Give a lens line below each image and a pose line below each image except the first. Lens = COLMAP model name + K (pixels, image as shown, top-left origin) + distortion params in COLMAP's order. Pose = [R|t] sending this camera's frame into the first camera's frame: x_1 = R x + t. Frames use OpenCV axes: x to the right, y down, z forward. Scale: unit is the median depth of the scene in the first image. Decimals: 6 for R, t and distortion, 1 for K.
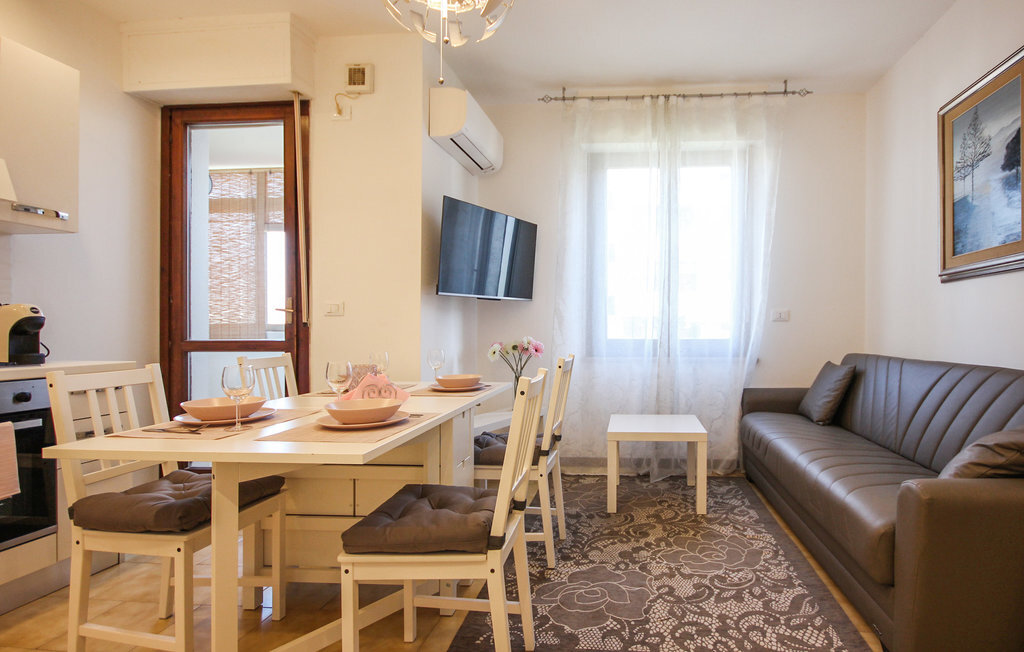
lens RADIAL K [[526.8, 0, 614.3], [0, 526.8, 326.3], [0, 0, 1]] dist [-0.001877, -0.001211]
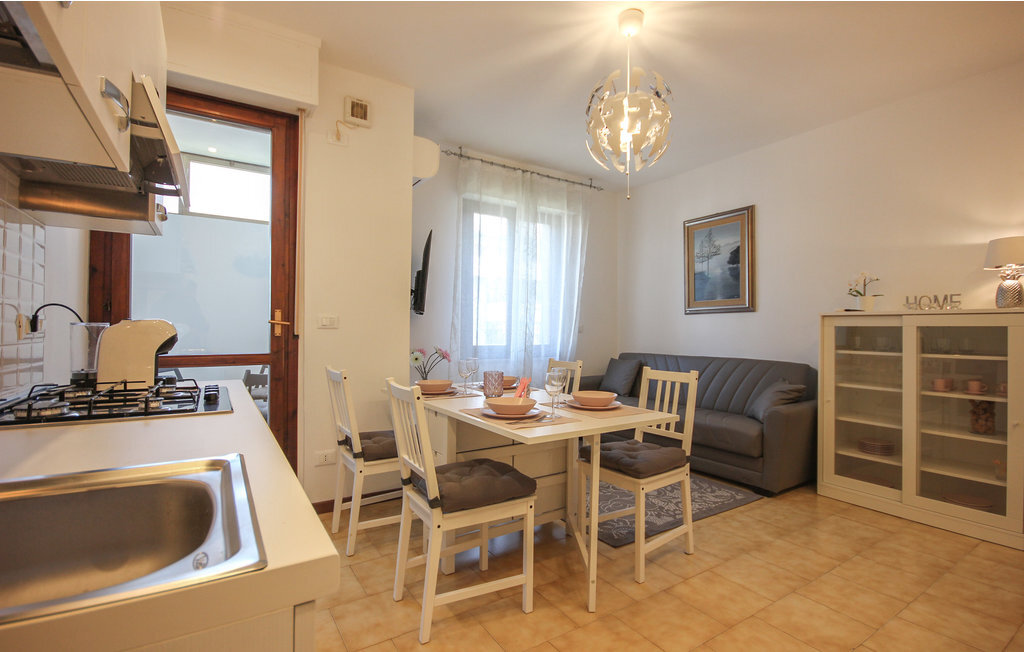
lens RADIAL K [[475.2, 0, 538.4], [0, 475.2, 318.6], [0, 0, 1]] dist [-0.000026, -0.006778]
pose [[0.783646, 0.022001, 0.620817, -0.786111], [-0.011515, 0.999715, -0.020893, -0.024443], [-0.621100, 0.009224, 0.783677, -0.003801]]
